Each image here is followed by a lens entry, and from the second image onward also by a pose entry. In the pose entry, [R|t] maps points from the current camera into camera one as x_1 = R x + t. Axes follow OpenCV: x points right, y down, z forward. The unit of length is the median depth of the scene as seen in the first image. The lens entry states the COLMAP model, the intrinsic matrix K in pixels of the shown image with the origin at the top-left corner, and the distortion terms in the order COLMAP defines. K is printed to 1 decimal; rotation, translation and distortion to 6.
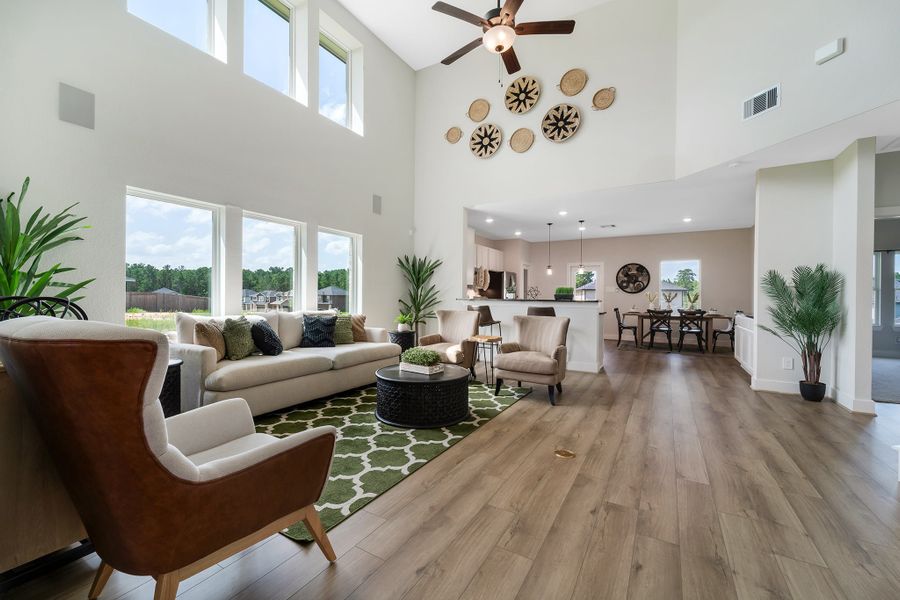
lens RADIAL K [[370.2, 0, 451.7], [0, 370.2, 295.5], [0, 0, 1]] dist [0.001151, -0.001712]
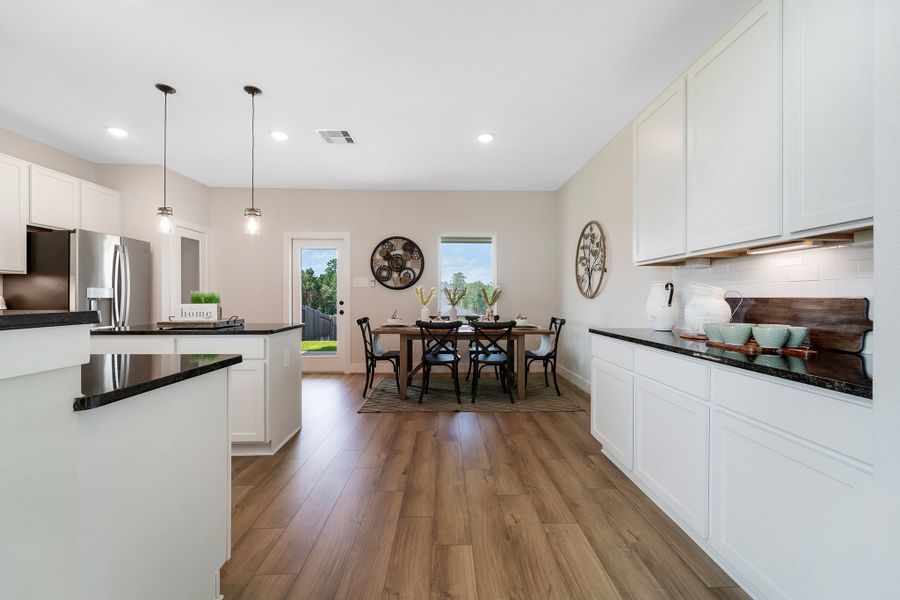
lens RADIAL K [[370.2, 0, 454.9], [0, 370.2, 298.4], [0, 0, 1]] dist [0.001151, -0.001712]
pose [[0.850327, -0.007848, 0.526196, 0.392430], [0.004320, 0.999959, 0.007934, 0.005908], [-0.526237, -0.004474, 0.850326, 0.696816]]
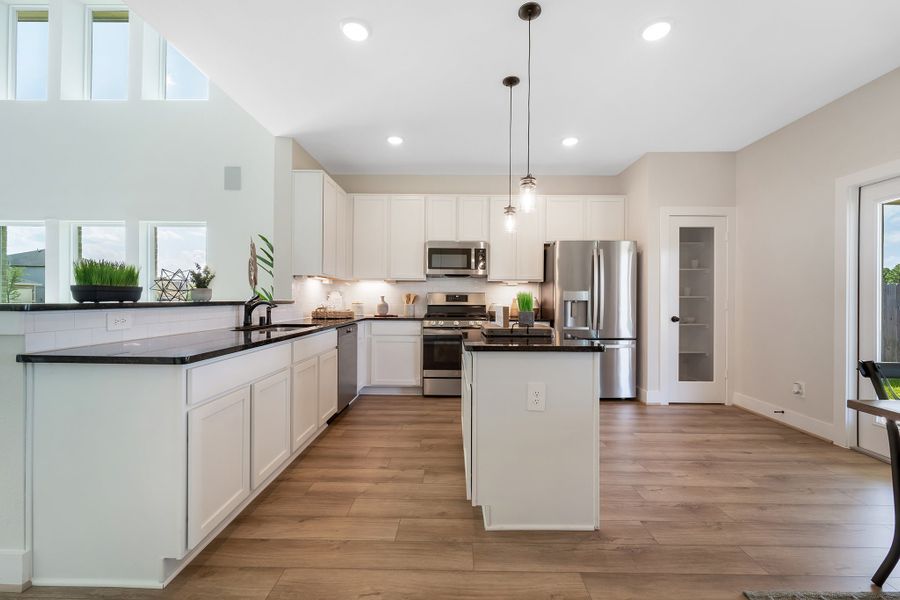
lens RADIAL K [[370.2, 0, 449.4], [0, 370.2, 296.4], [0, 0, 1]] dist [0.001151, -0.001712]
pose [[0.489977, -0.009602, -0.871682, 0.665881], [-0.001479, 0.999929, -0.011846, 0.008519], [0.871734, 0.007093, 0.489928, 0.986047]]
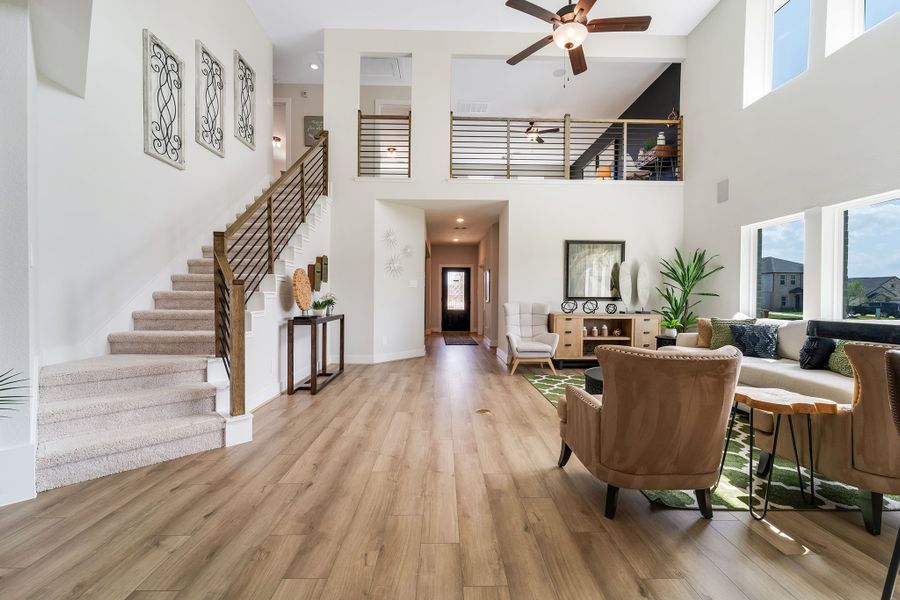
lens RADIAL K [[370.2, 0, 452.7], [0, 370.2, 300.2], [0, 0, 1]] dist [0.001151, -0.001712]
pose [[-0.851566, -0.009342, -0.524164, 0.461546], [-0.011463, 0.999934, 0.000802, 0.005841], [0.524122, 0.006692, -0.851617, 0.864853]]
